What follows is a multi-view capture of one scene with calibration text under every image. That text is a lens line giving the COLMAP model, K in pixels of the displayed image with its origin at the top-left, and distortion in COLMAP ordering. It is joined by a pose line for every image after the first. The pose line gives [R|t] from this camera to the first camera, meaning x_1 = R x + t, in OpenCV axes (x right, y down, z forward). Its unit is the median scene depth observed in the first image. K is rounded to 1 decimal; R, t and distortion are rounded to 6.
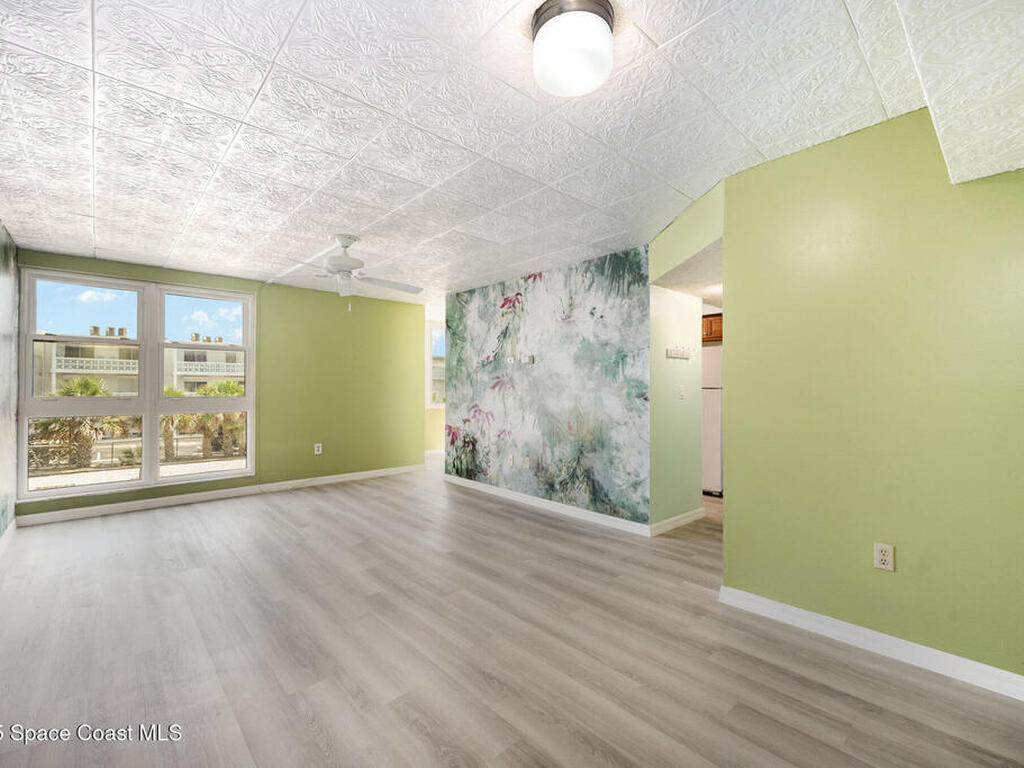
lens RADIAL K [[465.9, 0, 506.3], [0, 465.9, 378.7], [0, 0, 1]] dist [0.000813, -0.000901]
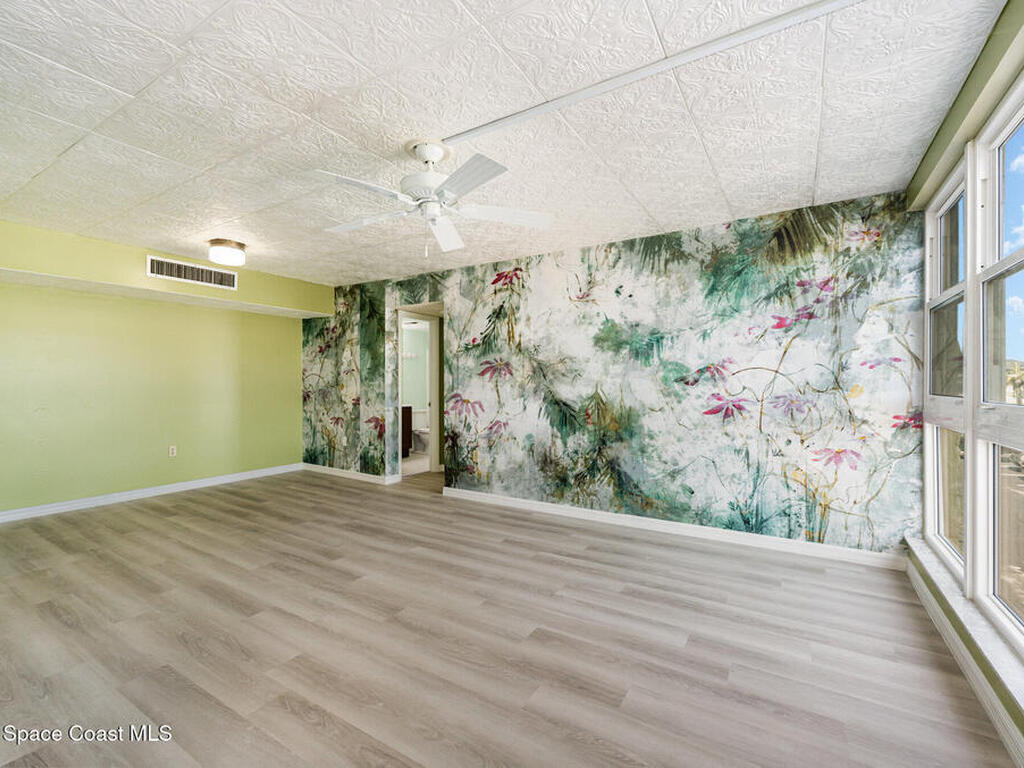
lens RADIAL K [[465.9, 0, 509.3], [0, 465.9, 380.7], [0, 0, 1]] dist [0.000813, -0.000901]
pose [[0.959428, 0.000094, 0.281953, -0.272074], [-0.003437, 0.999930, 0.011360, 0.025128], [-0.281932, -0.011869, 0.959361, 0.163364]]
